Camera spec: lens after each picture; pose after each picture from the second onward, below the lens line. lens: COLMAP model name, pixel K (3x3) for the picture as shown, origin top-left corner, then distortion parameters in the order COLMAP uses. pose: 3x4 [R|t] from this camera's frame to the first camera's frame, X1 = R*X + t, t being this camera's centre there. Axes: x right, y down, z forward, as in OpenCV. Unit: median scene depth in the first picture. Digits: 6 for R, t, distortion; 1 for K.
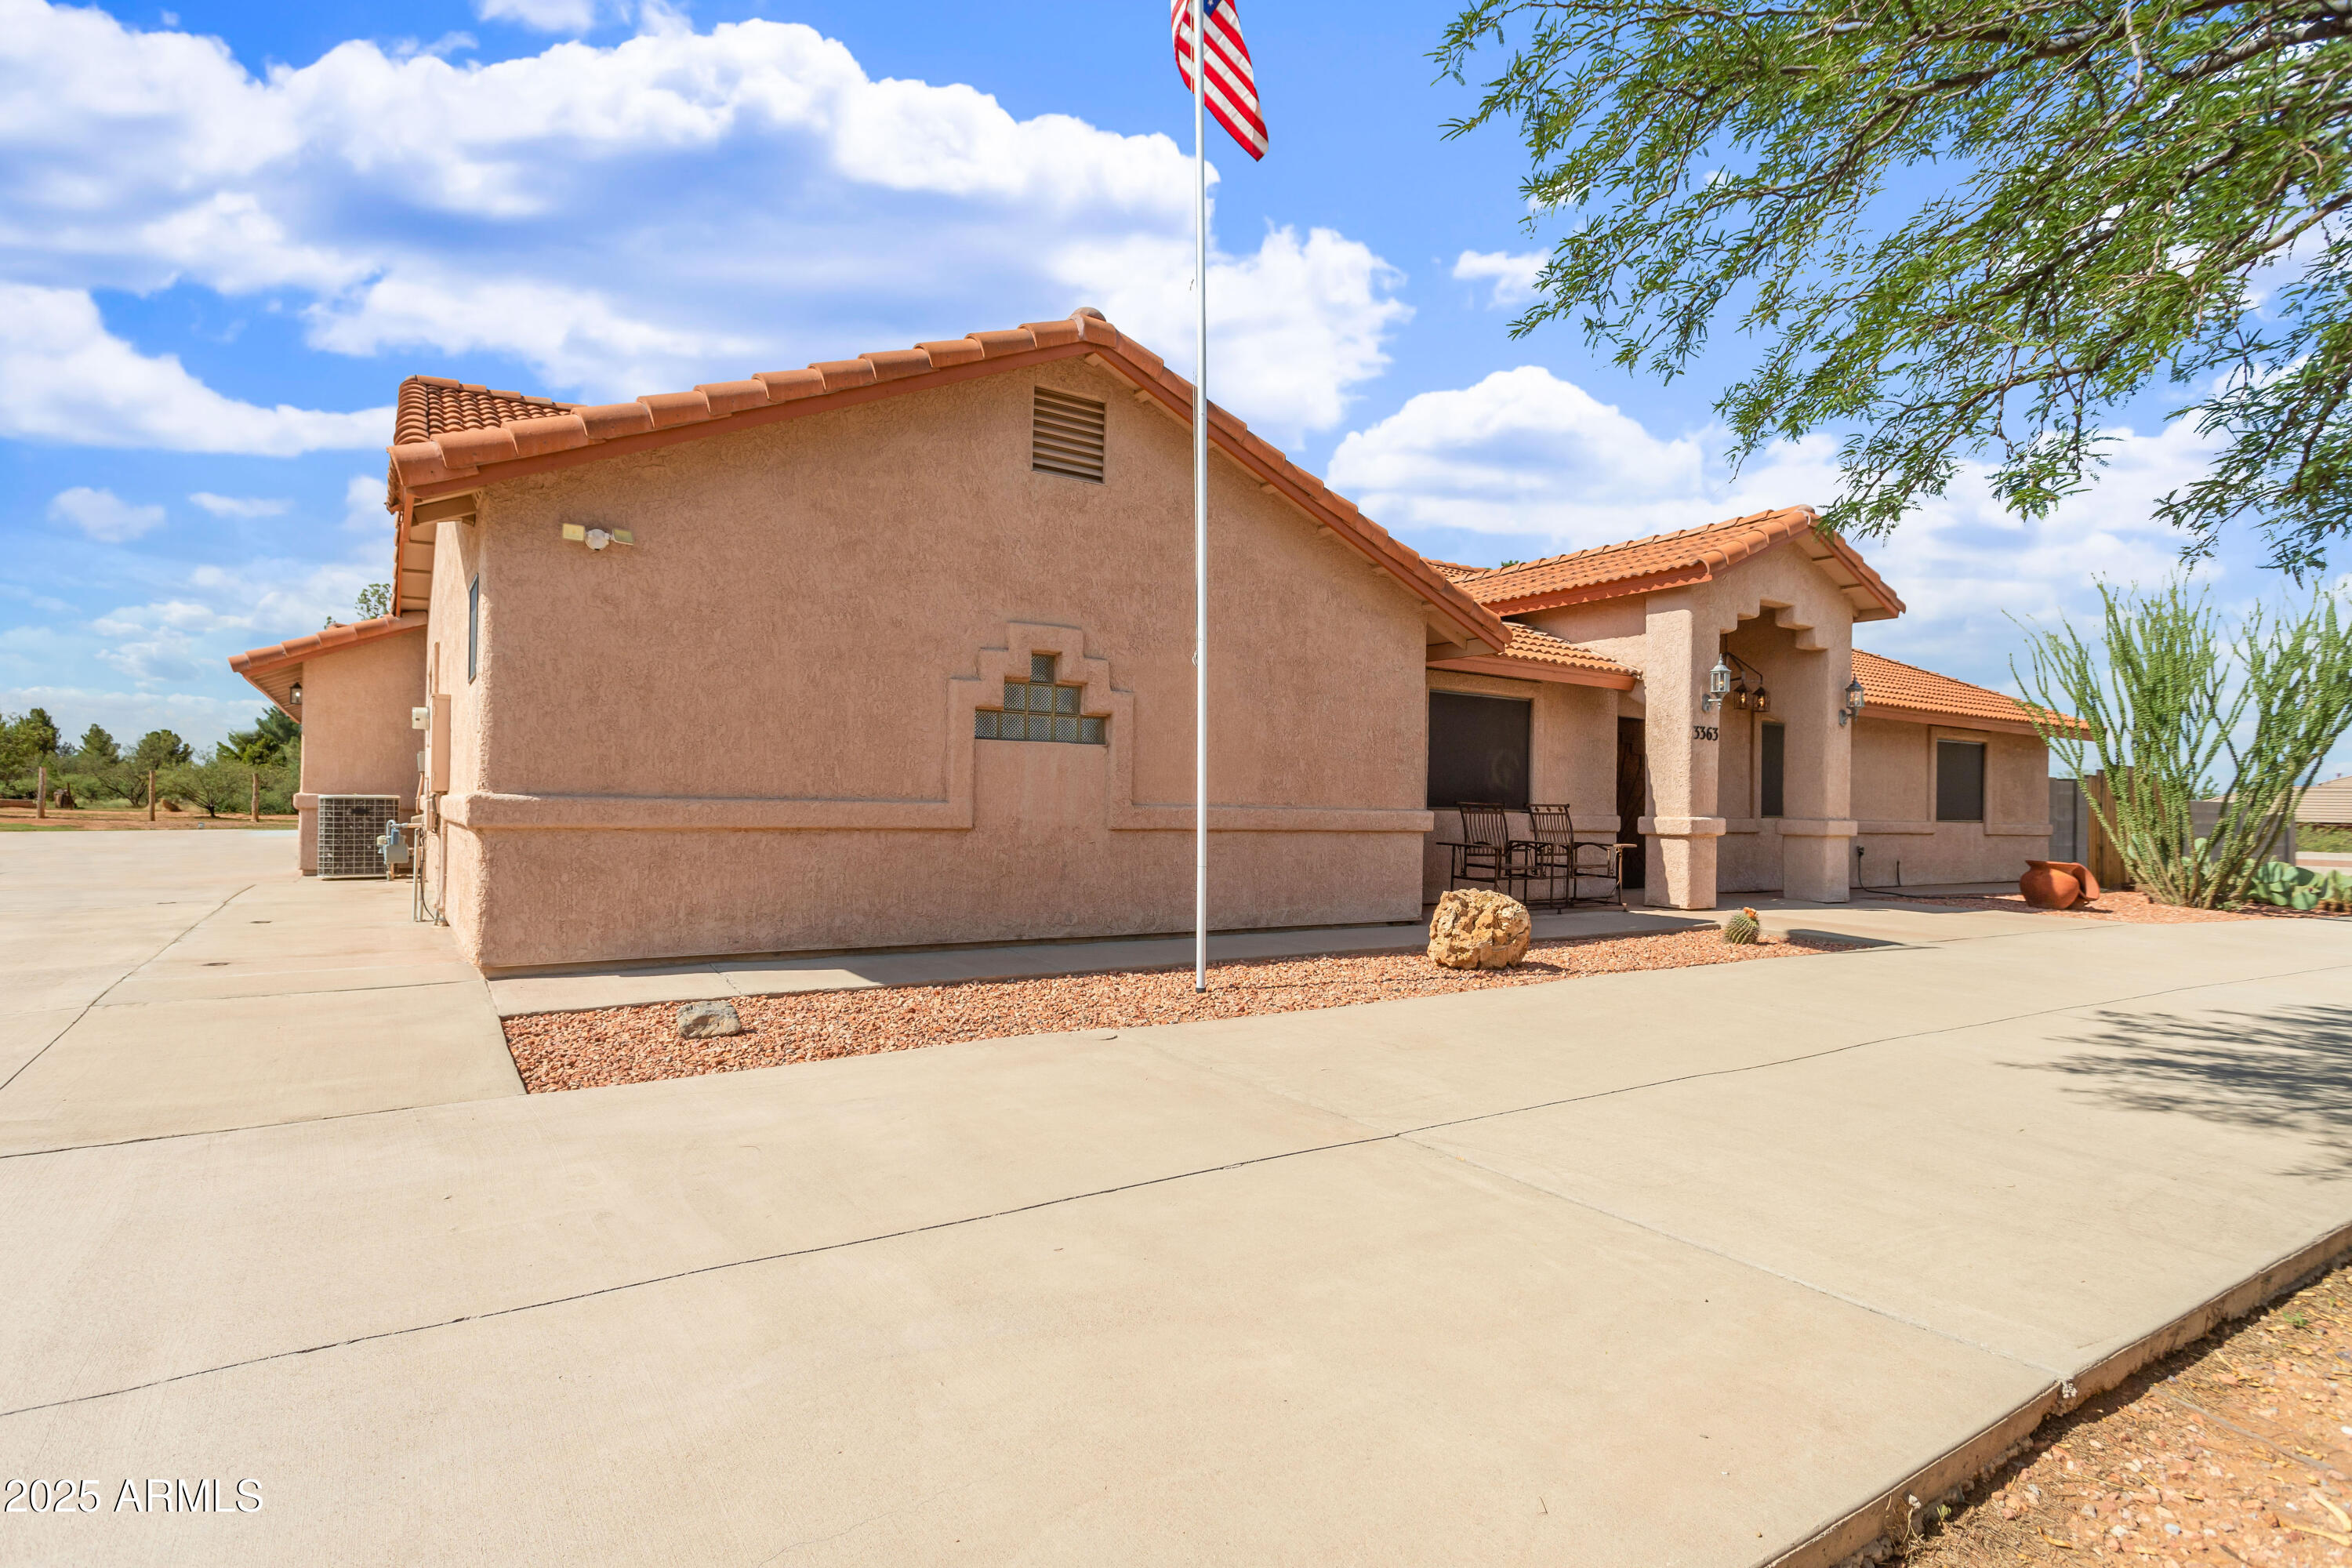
lens RADIAL K [[1143.0, 0, 1168.4], [0, 1143.0, 763.5], [0, 0, 1]] dist [-0.002158, -0.000011]
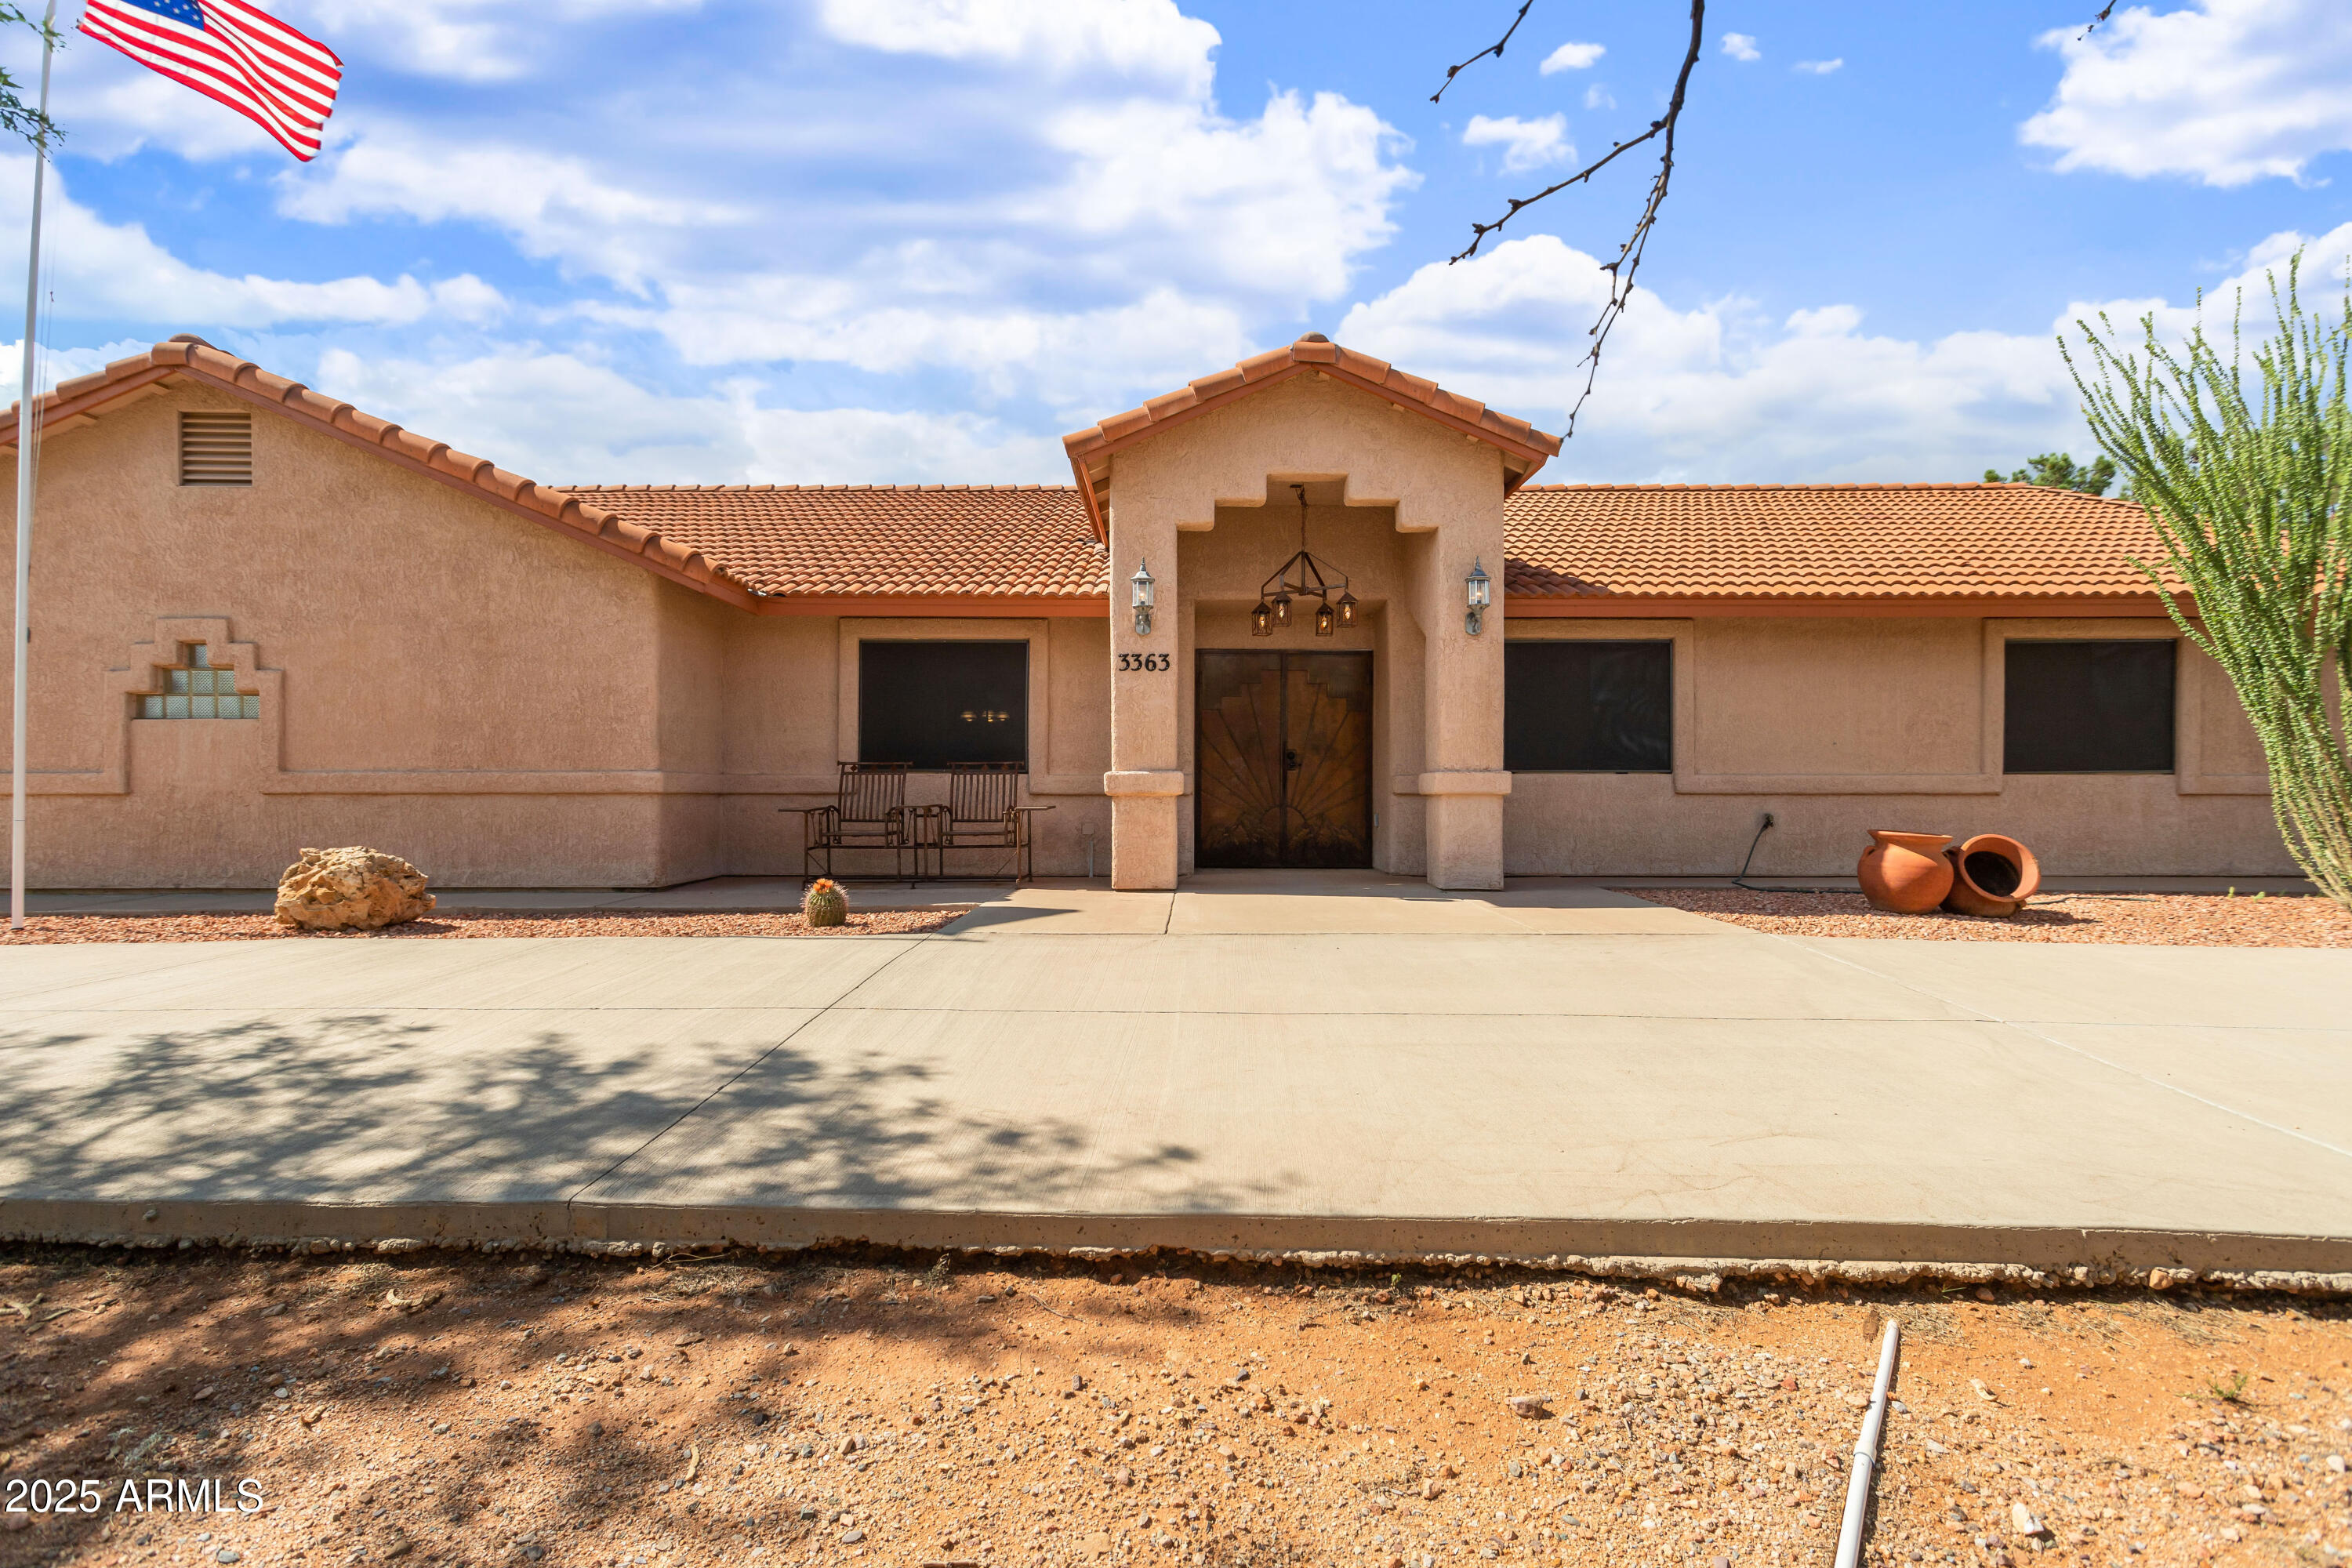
lens RADIAL K [[1143.0, 0, 1168.4], [0, 1143.0, 763.5], [0, 0, 1]] dist [-0.002158, -0.000011]
pose [[0.856638, -0.024766, -0.515323, 1.284254], [0.036600, 0.999248, 0.012819, 0.045933], [0.514617, -0.029843, 0.856900, 0.495856]]
